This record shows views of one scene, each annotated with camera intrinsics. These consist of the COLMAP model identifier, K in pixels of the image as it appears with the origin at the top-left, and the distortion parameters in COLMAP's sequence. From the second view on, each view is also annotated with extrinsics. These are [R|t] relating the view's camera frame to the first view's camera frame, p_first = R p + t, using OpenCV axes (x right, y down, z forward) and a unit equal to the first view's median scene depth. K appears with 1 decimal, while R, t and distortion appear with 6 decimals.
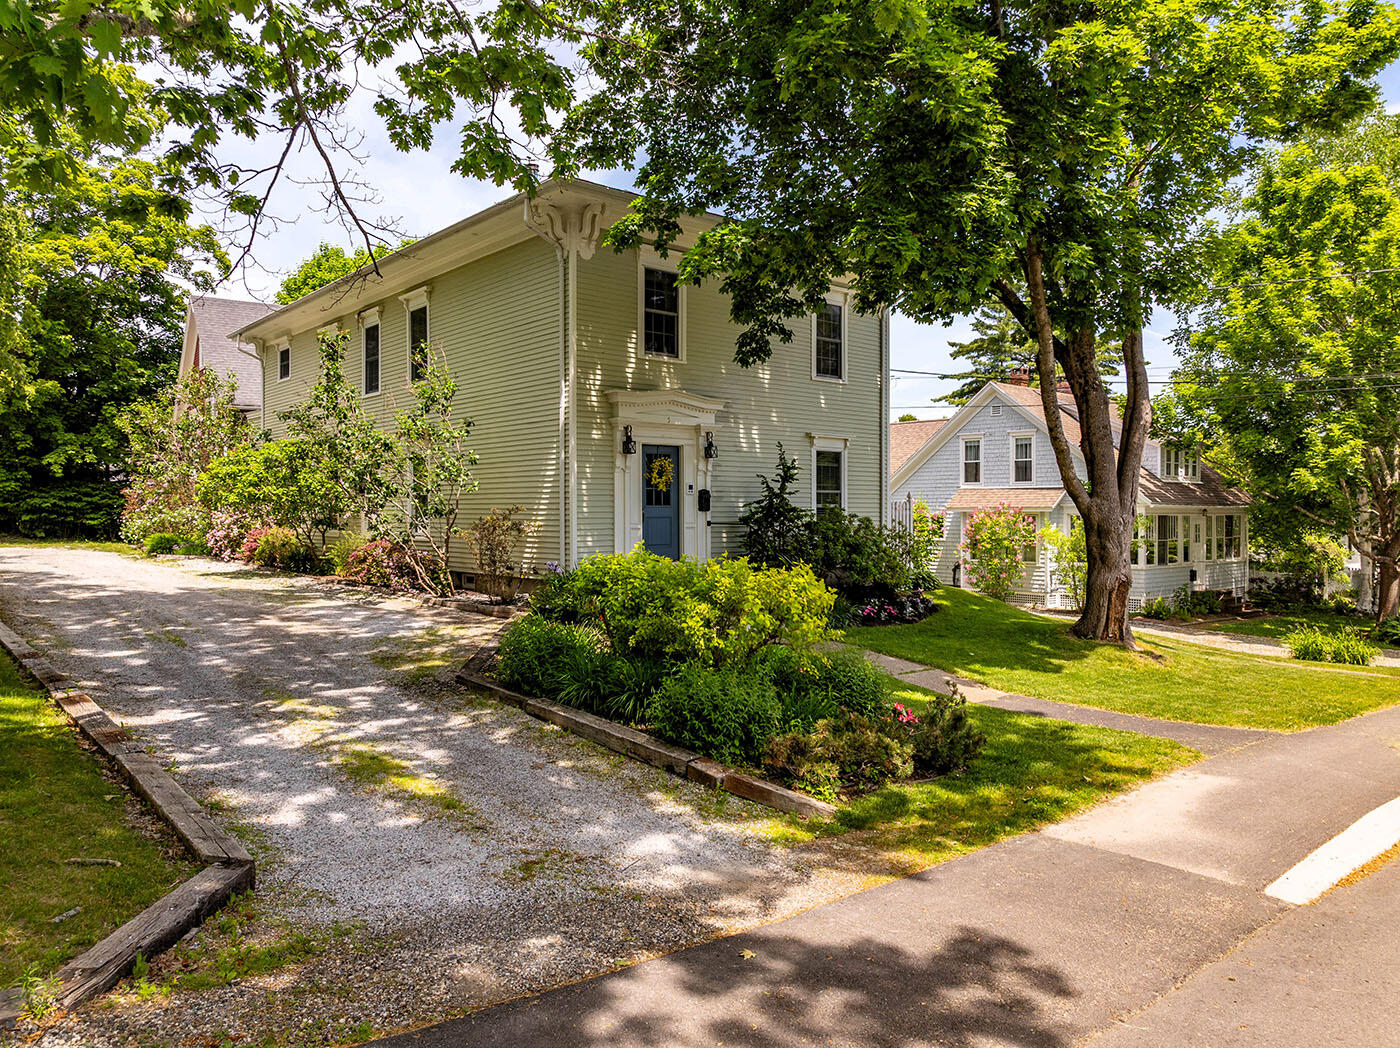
lens RADIAL K [[1008.1, 0, 700.0], [0, 1008.1, 524.0], [0, 0, 1]] dist [-0.029338, -0.000345]
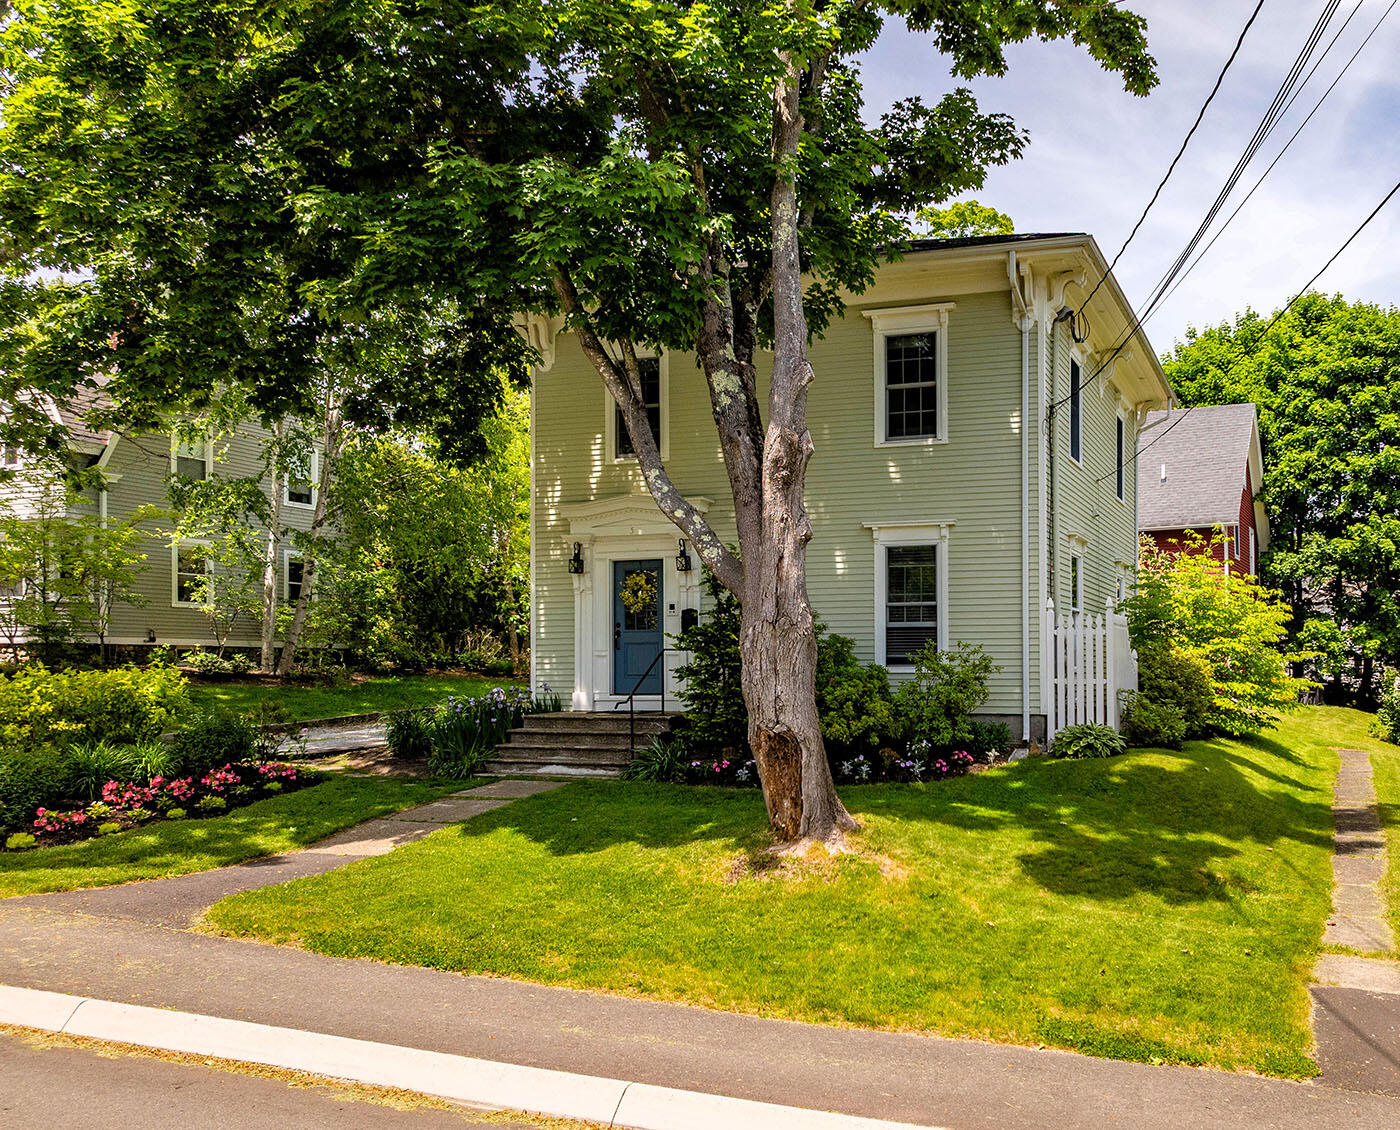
lens RADIAL K [[1301.8, 0, 879.5], [0, 1301.8, 671.2], [0, 0, 1]] dist [-0.010557, 0.001419]
pose [[0.506996, -0.002001, -0.861946, 1.040664], [-0.005265, 0.999971, -0.005418, 0.022361], [0.861932, 0.007285, 0.506971, 0.621337]]
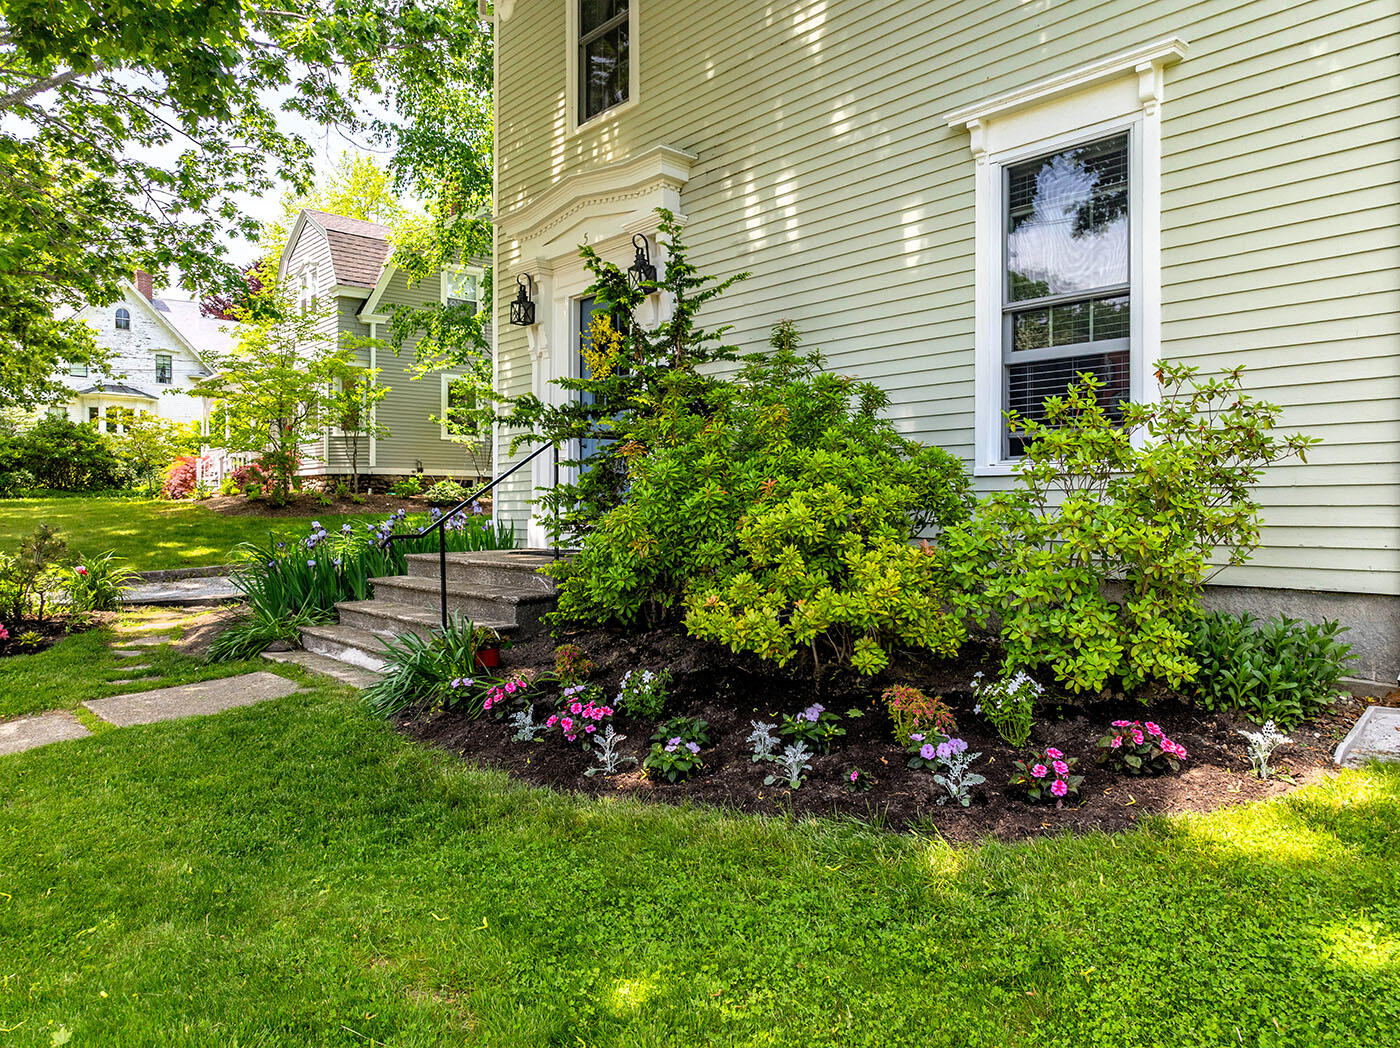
lens RADIAL K [[996.4, 0, 700.0], [0, 996.4, 524.0], [0, 0, 1]] dist [-0.026219, 0.001995]
pose [[0.008263, 0.010624, -0.999909, 0.462946], [-0.014062, 0.999846, 0.010507, 0.031911], [0.999867, 0.013974, 0.008411, 1.058226]]
